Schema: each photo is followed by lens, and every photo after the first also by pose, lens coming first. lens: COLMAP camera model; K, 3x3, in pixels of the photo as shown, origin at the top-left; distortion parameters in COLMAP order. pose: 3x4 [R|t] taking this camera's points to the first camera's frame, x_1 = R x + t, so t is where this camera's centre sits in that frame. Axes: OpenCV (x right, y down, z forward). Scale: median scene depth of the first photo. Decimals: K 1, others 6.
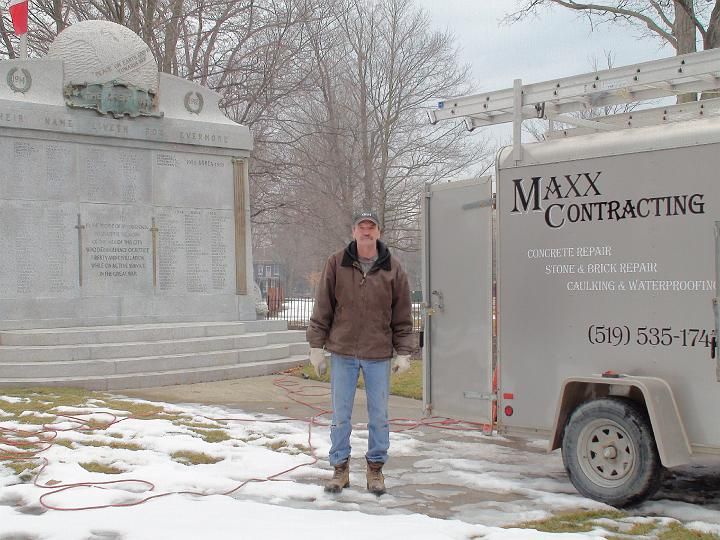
lens RADIAL K [[1032.0, 0, 355.8], [0, 1032.0, 272.6], [0, 0, 1]] dist [-0.002173, 0.000000]
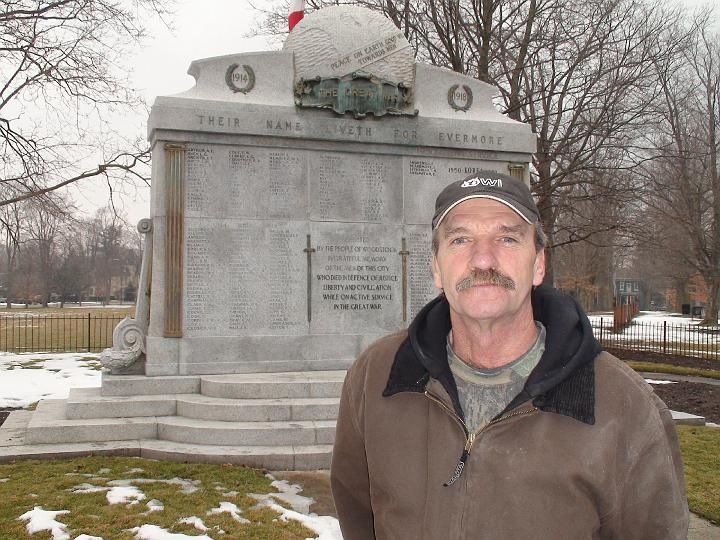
lens RADIAL K [[810.4, 0, 360.5], [0, 810.4, 269.2], [0, 0, 1]] dist [0.006907, 0.000000]
pose [[0.917679, -0.000086, -0.397322, 0.028667], [-0.008630, 0.999760, -0.020148, -0.015806], [0.397228, 0.021918, 0.917458, 0.405546]]
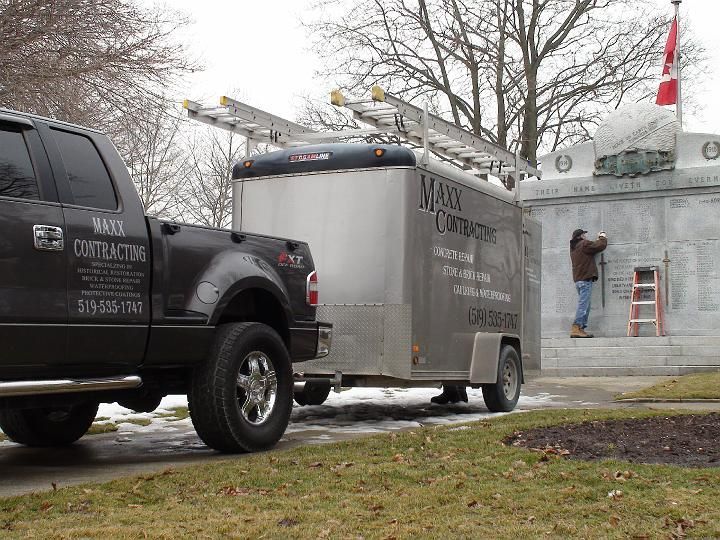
lens RADIAL K [[1141.7, 0, 356.8], [0, 1141.7, 272.9], [0, 0, 1]] dist [-0.001739, 0.000000]
pose [[0.334413, -0.064673, -0.940205, 0.990387], [0.007932, 0.997800, -0.065813, 0.061424], [0.942393, 0.014551, 0.334190, 0.196185]]
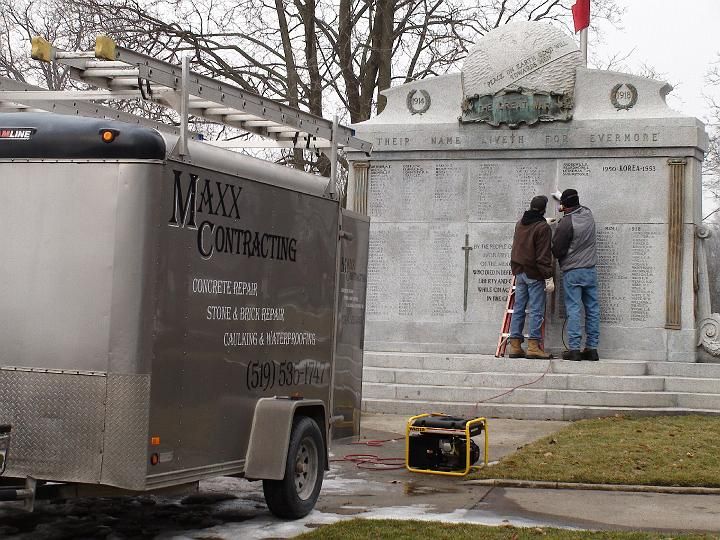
lens RADIAL K [[1556.1, 0, 358.2], [0, 1556.1, 272.4], [0, 0, 1]] dist [0.008359, 0.000000]
pose [[0.455500, -0.001101, -0.890235, 0.927800], [-0.022685, 0.999660, -0.012843, -0.001554], [0.889947, 0.026045, 0.455320, 0.254980]]
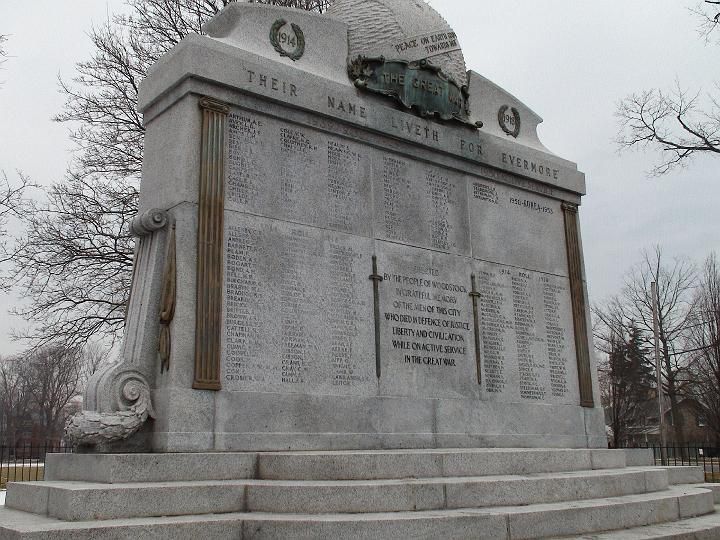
lens RADIAL K [[792.9, 0, 360.0], [0, 792.9, 268.3], [0, 0, 1]] dist [0.009189, 0.000000]
pose [[0.998184, -0.012625, -0.058898, -0.242178], [-0.000286, 0.976786, -0.214217, 0.047036], [0.060235, 0.213844, 0.975009, 0.534919]]
